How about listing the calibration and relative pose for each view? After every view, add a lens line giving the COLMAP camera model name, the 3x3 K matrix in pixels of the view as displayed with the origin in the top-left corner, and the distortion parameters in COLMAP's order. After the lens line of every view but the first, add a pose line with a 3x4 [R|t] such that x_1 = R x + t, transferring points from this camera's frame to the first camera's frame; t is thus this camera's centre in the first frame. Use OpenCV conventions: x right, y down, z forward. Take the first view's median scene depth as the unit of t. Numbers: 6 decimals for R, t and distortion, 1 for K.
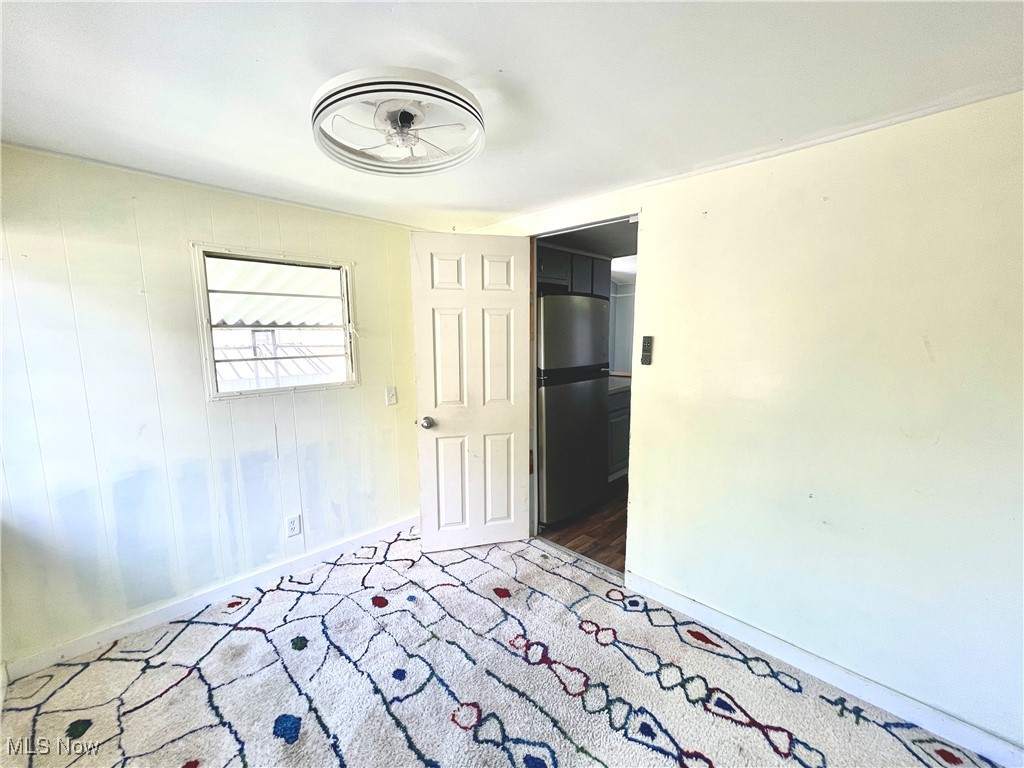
lens RADIAL K [[414.1, 0, 512.5], [0, 414.1, 385.3], [0, 0, 1]] dist [0.003194, 0.000948]
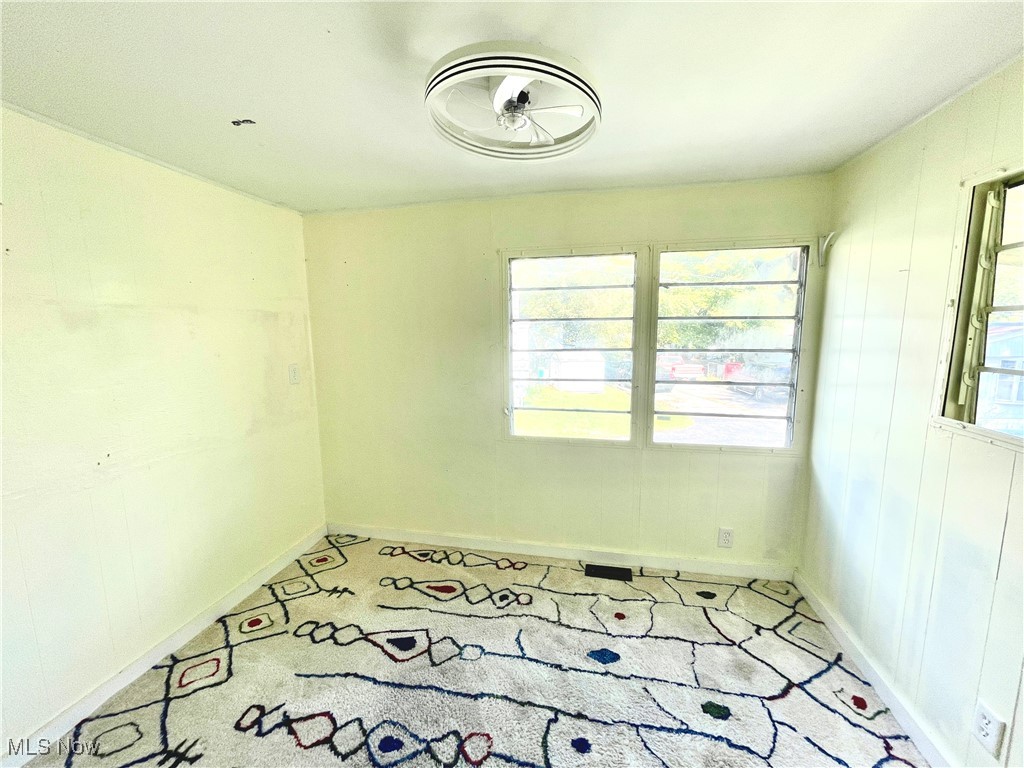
lens RADIAL K [[414.1, 0, 512.5], [0, 414.1, 383.5], [0, 0, 1]] dist [0.003194, 0.000948]
pose [[-0.841578, 0.084462, -0.533490, 0.243387], [-0.059213, 0.967319, 0.246553, -0.209283], [0.536879, 0.239083, -0.809073, 1.572784]]
